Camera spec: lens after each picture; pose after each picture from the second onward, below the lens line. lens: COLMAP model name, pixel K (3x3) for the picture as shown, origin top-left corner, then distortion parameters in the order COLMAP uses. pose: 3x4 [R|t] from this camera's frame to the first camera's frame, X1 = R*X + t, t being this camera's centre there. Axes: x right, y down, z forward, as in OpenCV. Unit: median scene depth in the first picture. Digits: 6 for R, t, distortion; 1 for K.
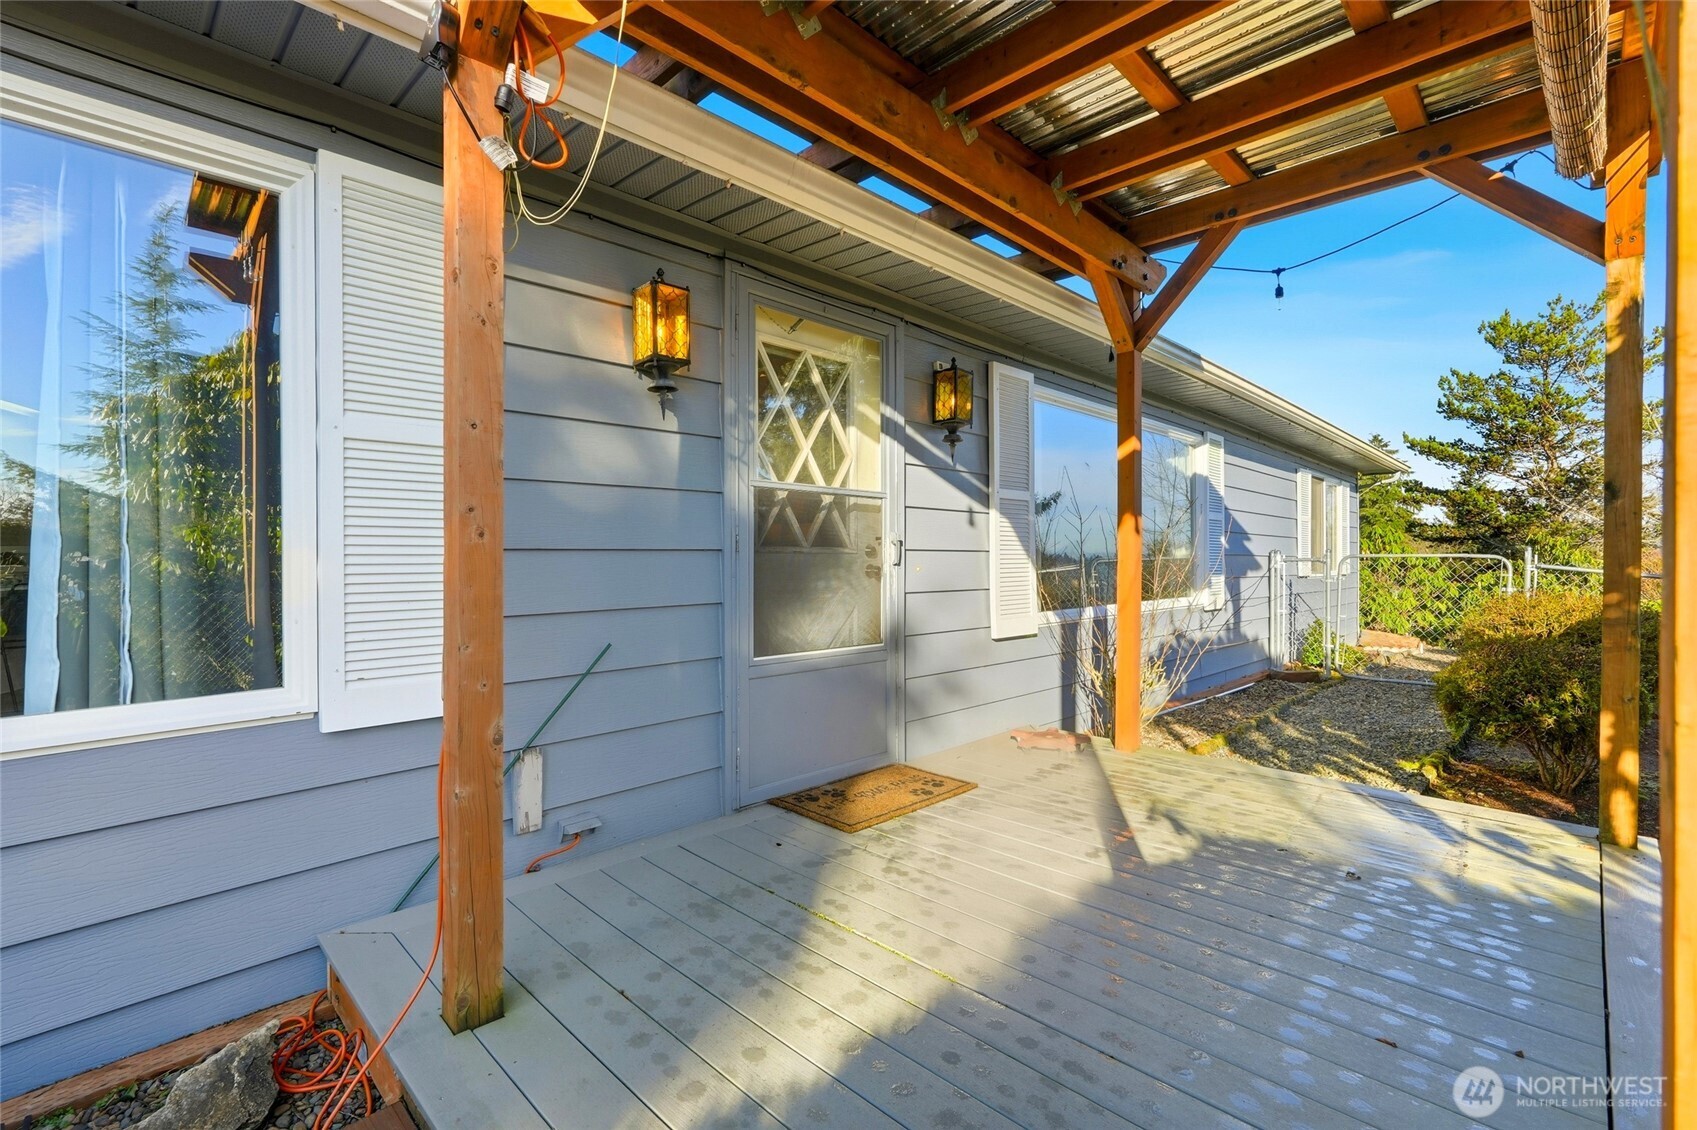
lens RADIAL K [[745.2, 0, 840.4], [0, 745.2, 565.4], [0, 0, 1]] dist [-0.000899, 0.001148]
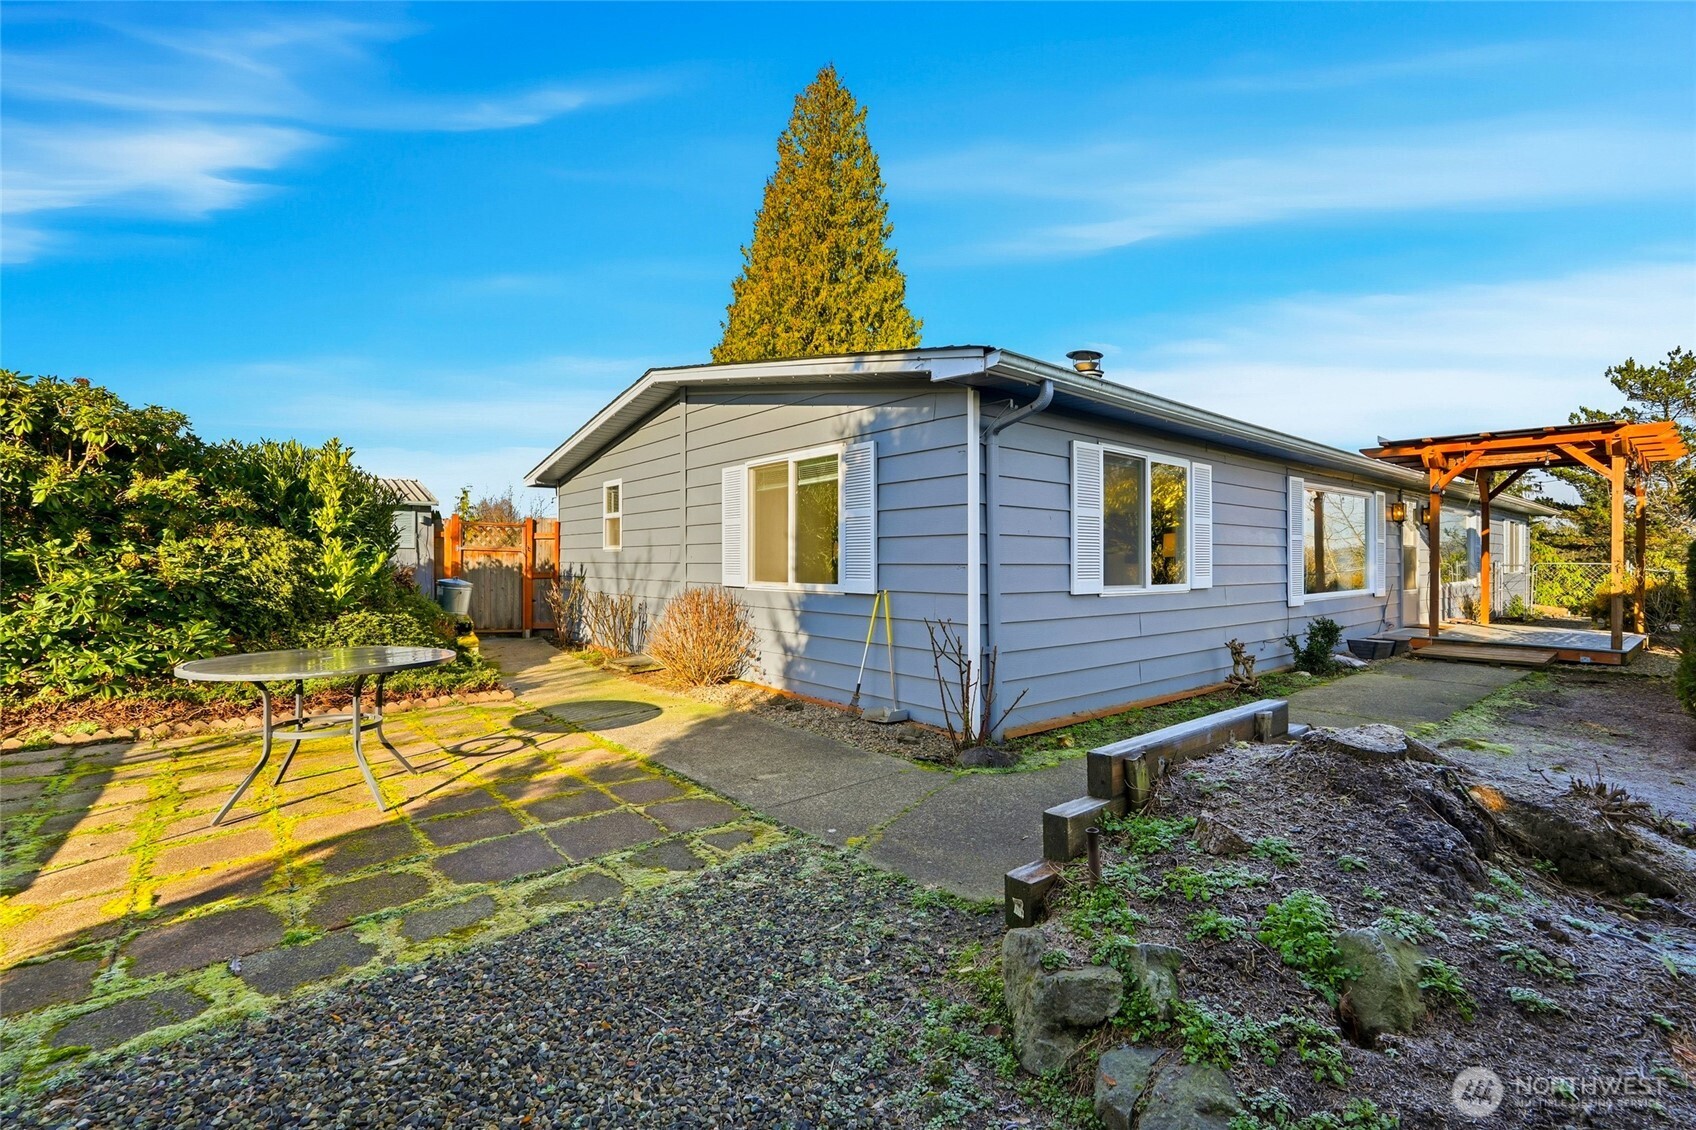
lens RADIAL K [[719.1, 0, 848.0], [0, 719.1, 565.0], [0, 0, 1]] dist [-0.000987, 0.000211]
pose [[0.994710, 0.005979, -0.102553, -0.256383], [-0.005895, 0.999982, 0.001117, 0.000251], [0.102557, -0.000506, 0.994727, -0.299292]]
